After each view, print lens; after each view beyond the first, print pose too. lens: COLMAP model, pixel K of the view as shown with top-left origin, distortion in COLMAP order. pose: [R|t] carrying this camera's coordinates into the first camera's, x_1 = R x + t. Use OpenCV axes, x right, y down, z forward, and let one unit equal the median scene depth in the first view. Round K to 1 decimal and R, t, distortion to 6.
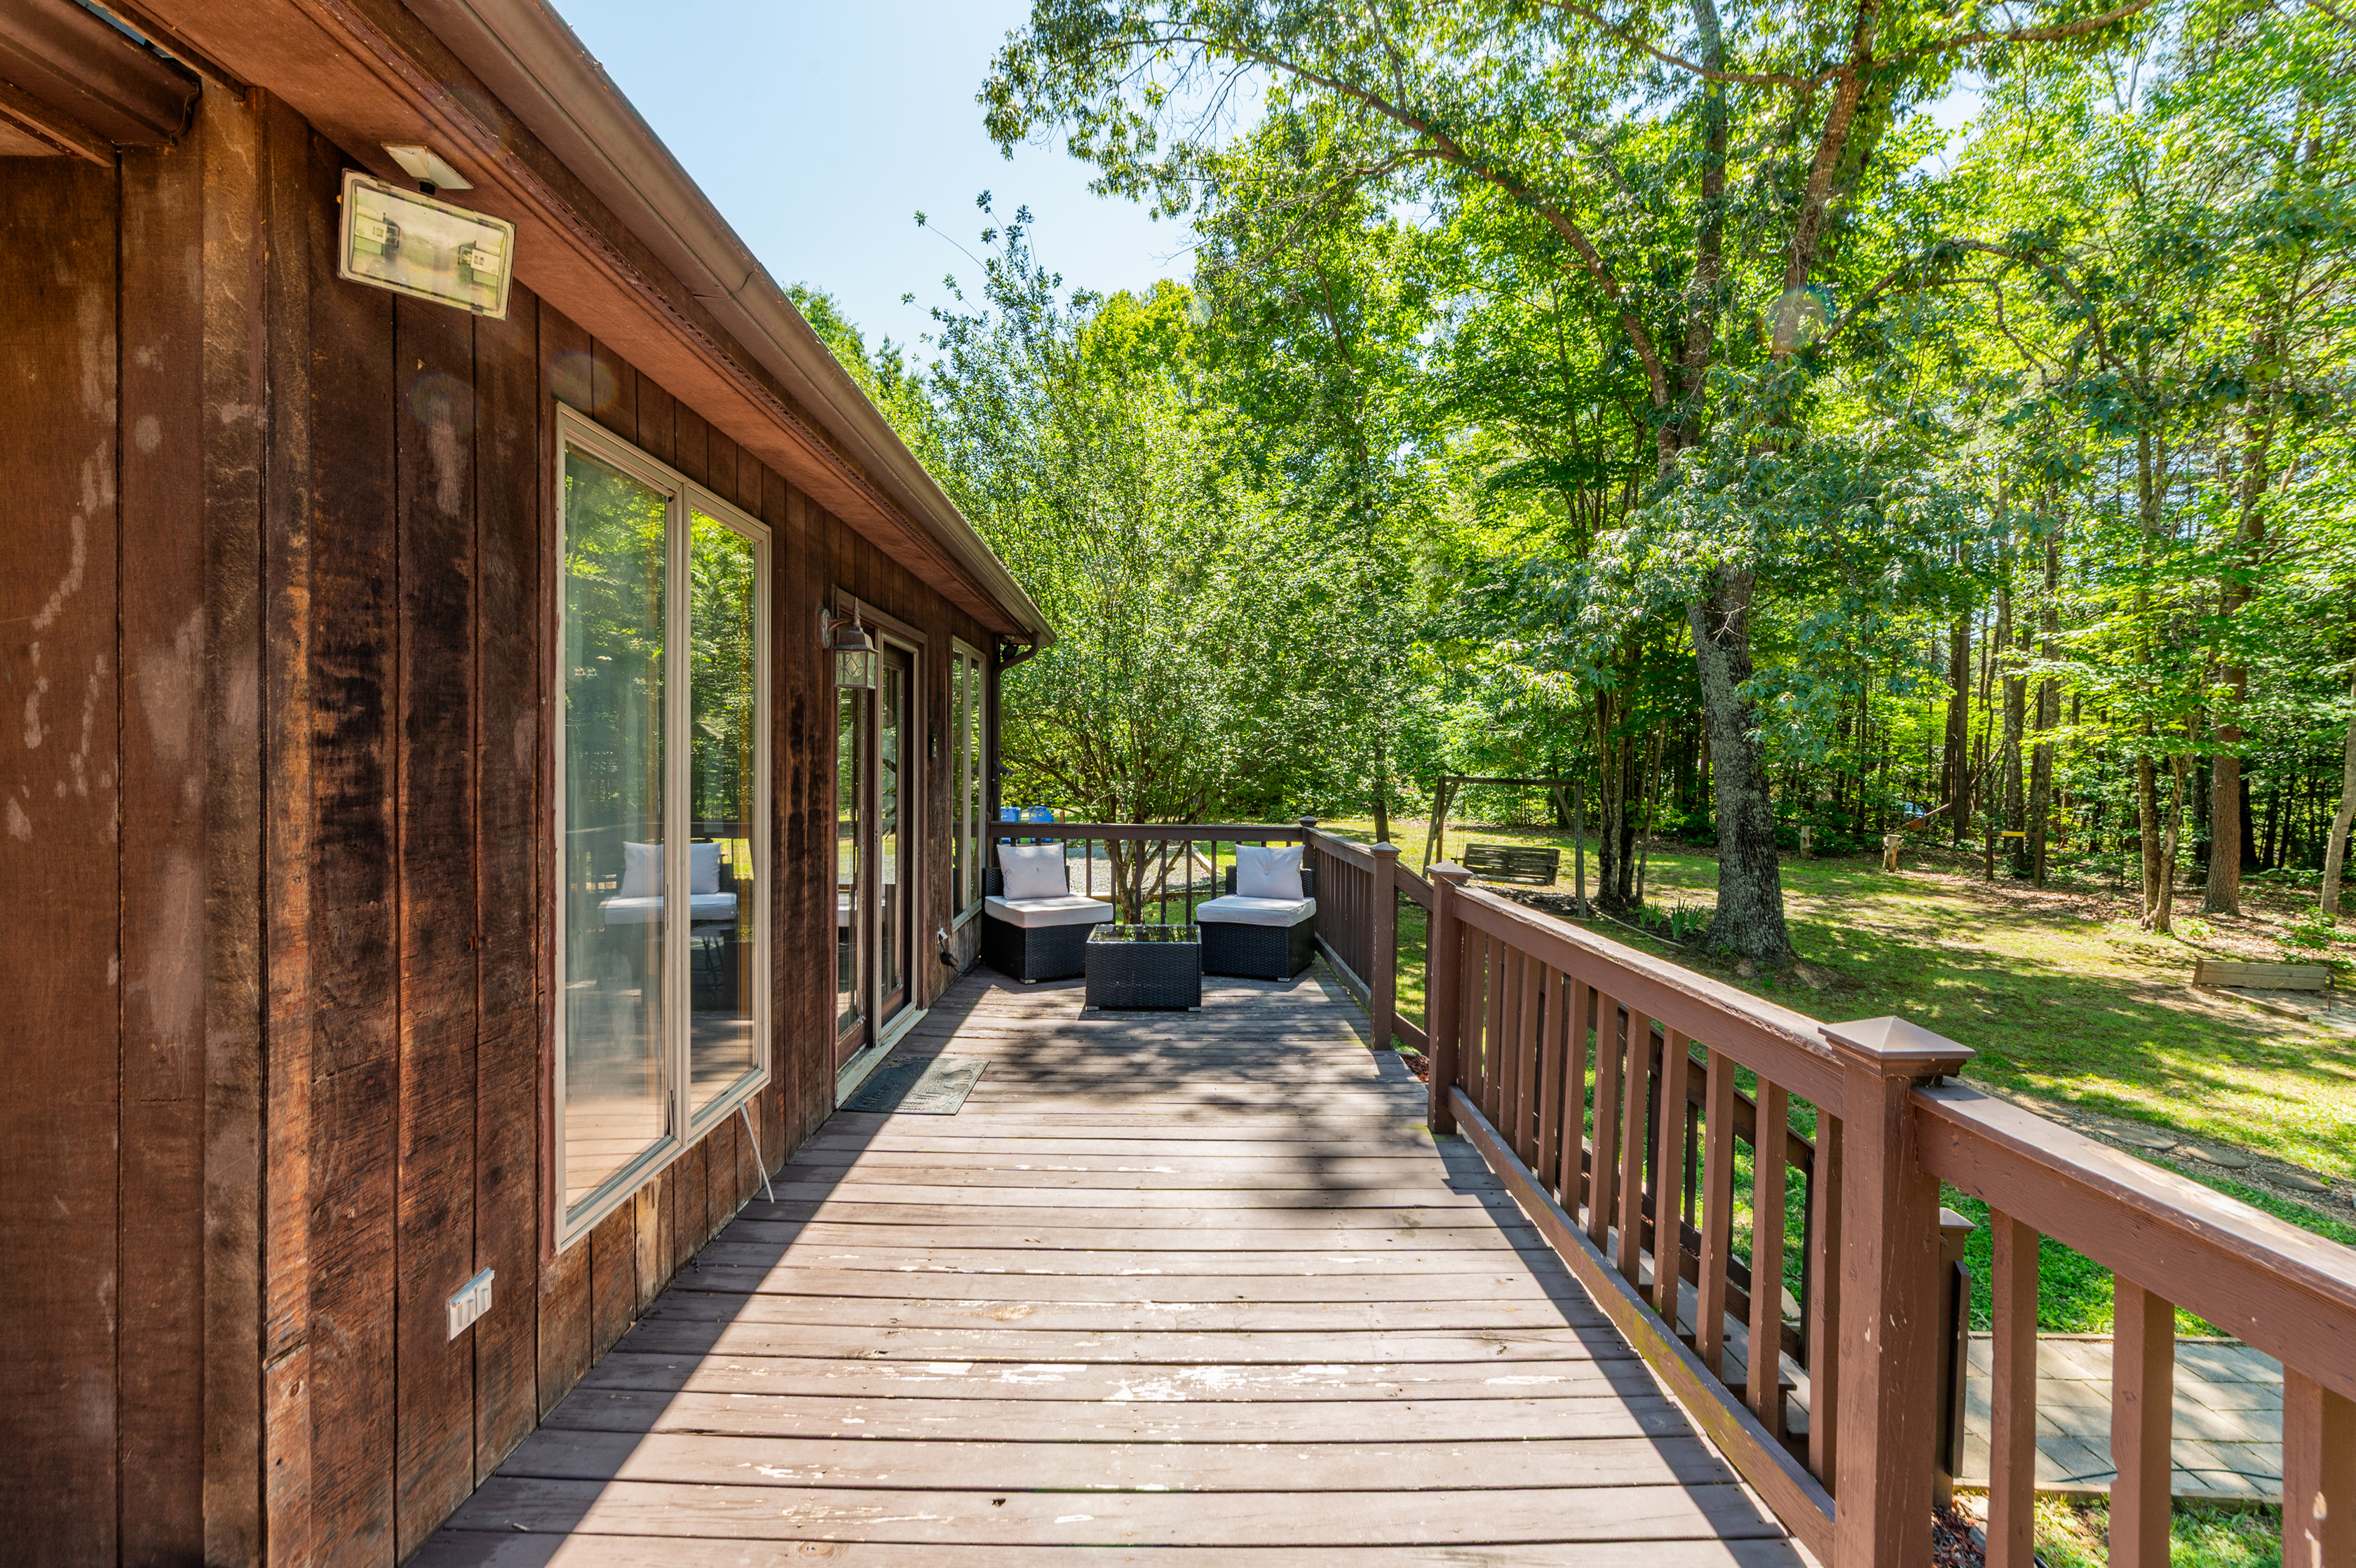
lens RADIAL K [[1065.7, 0, 1178.0], [0, 1065.7, 784.0], [0, 0, 1]] dist [0.000721, 0.000474]
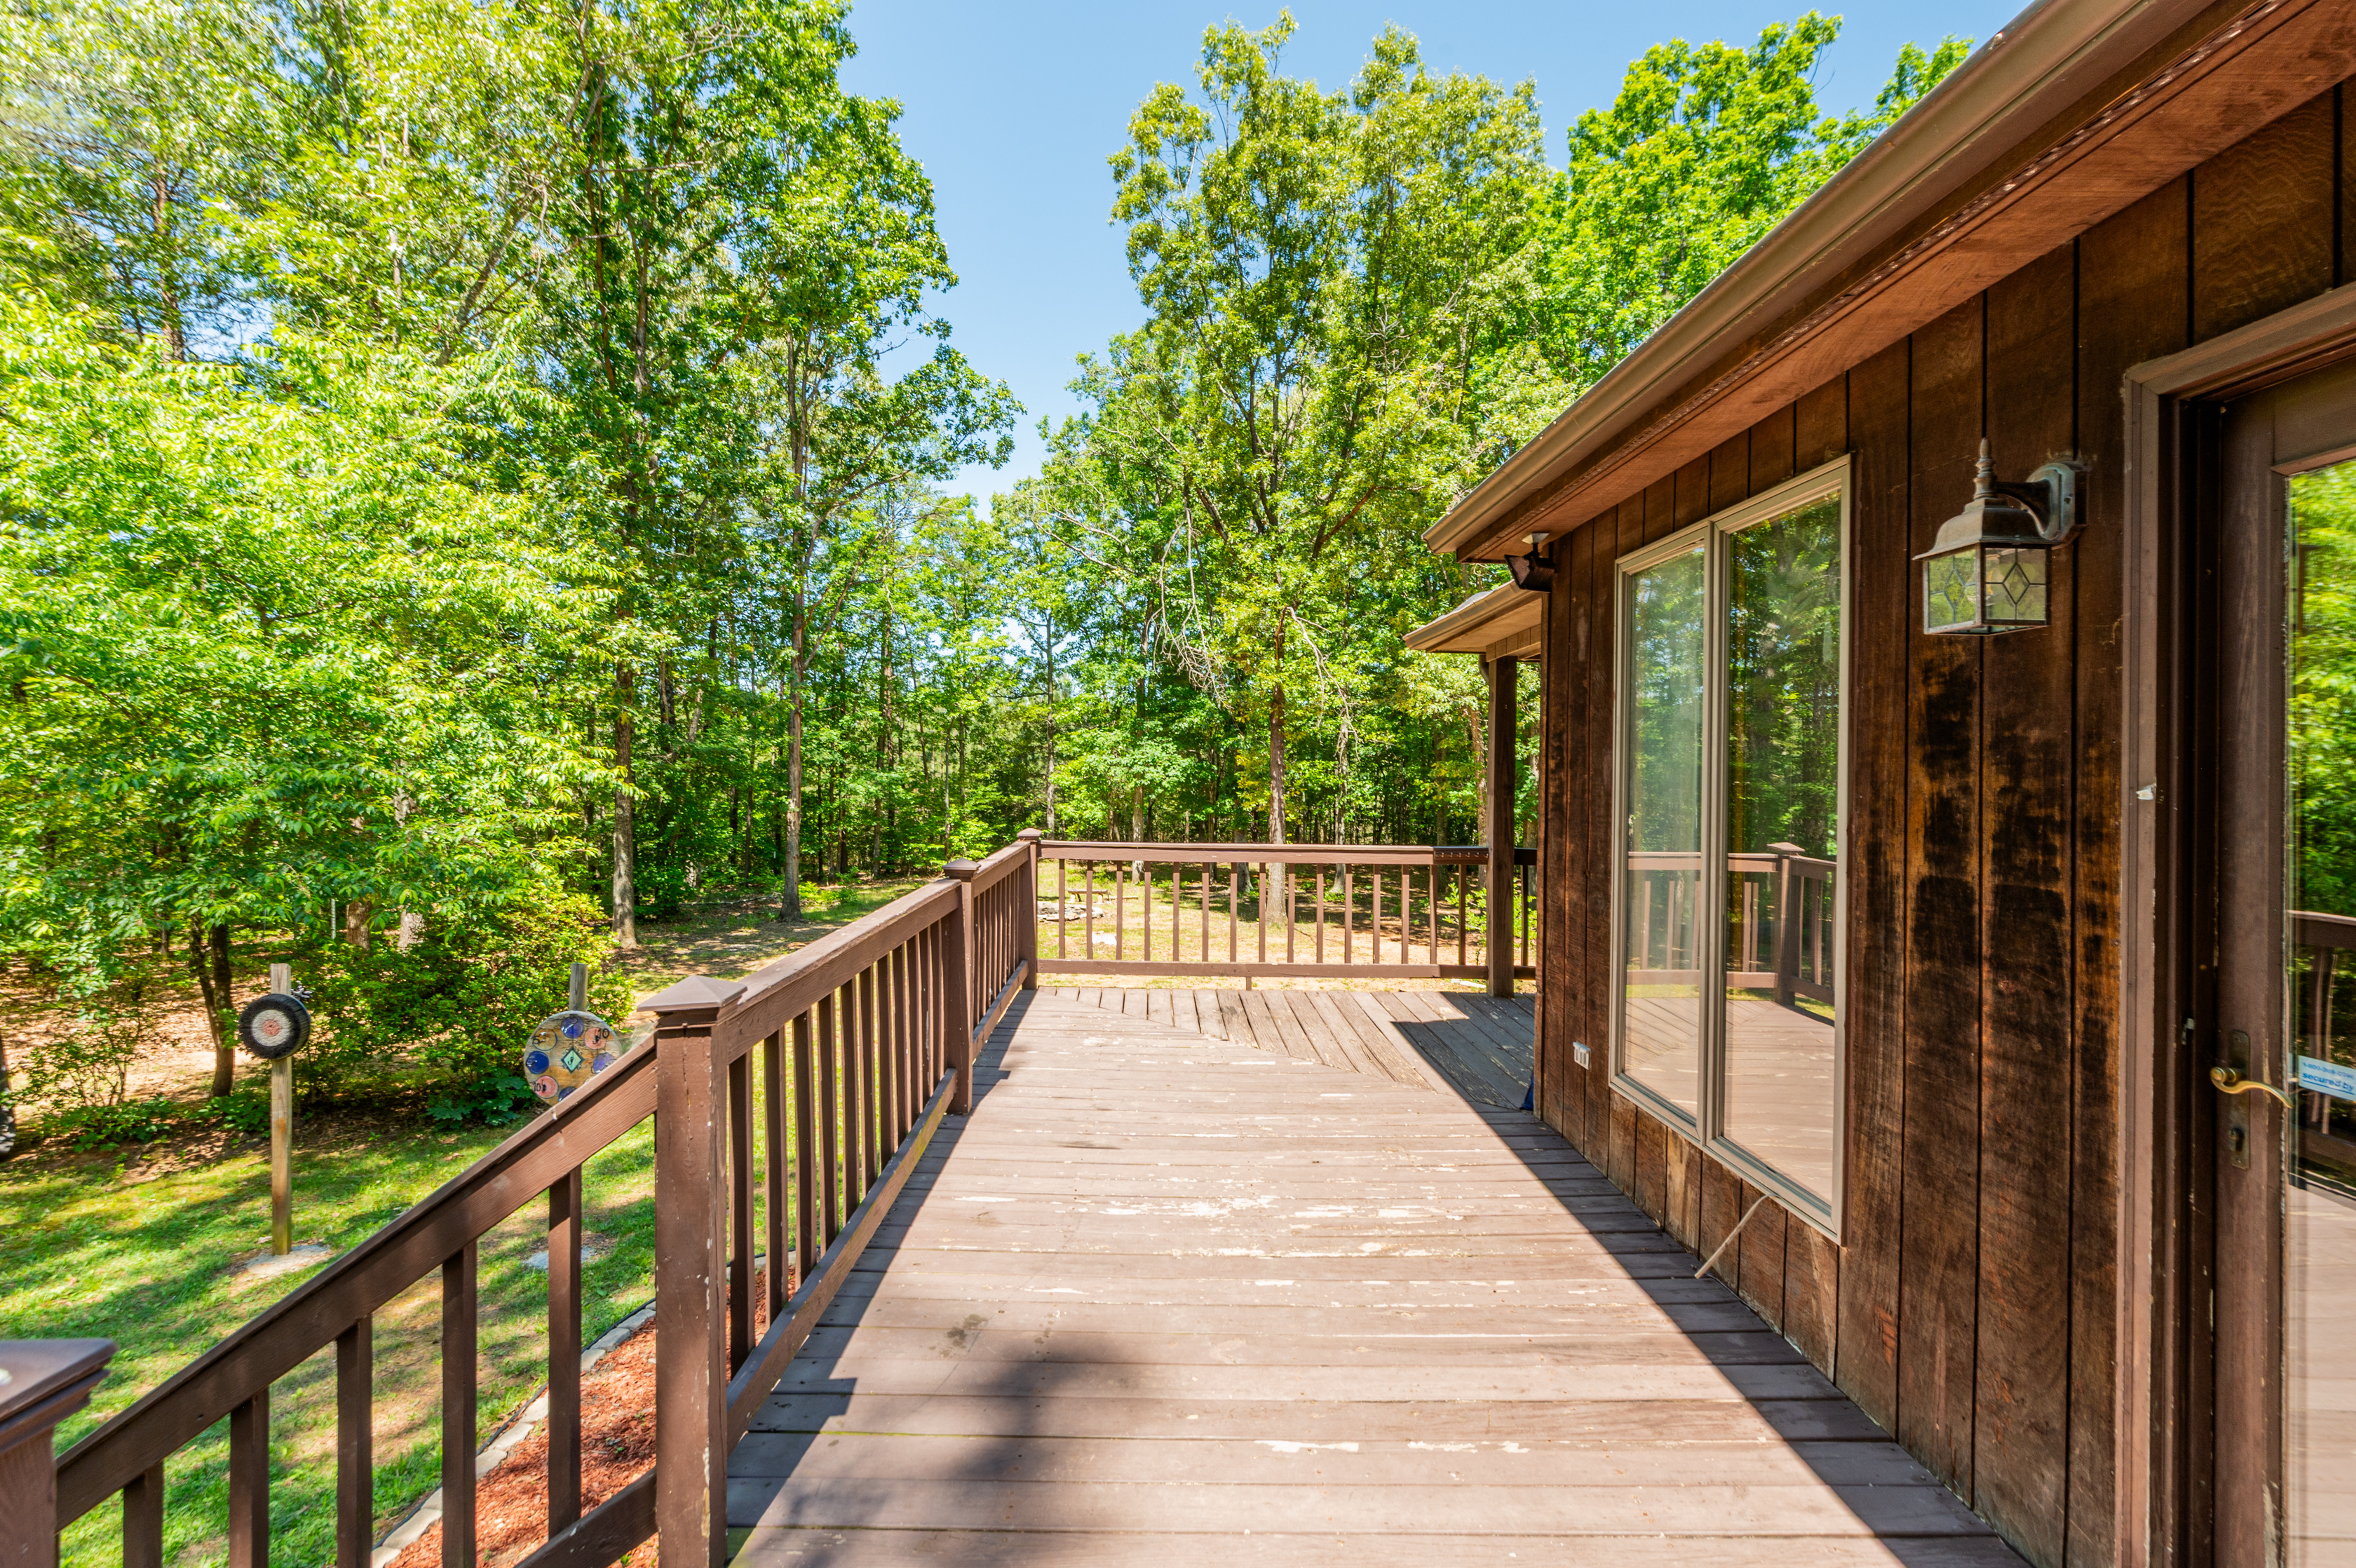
lens RADIAL K [[1065.7, 0, 1178.0], [0, 1065.7, 784.0], [0, 0, 1]] dist [0.000721, 0.000474]
pose [[-0.999670, -0.021140, -0.014570, 0.031975], [-0.021775, 0.998755, 0.044876, -0.021767], [0.013603, 0.045179, -0.998886, 0.823004]]
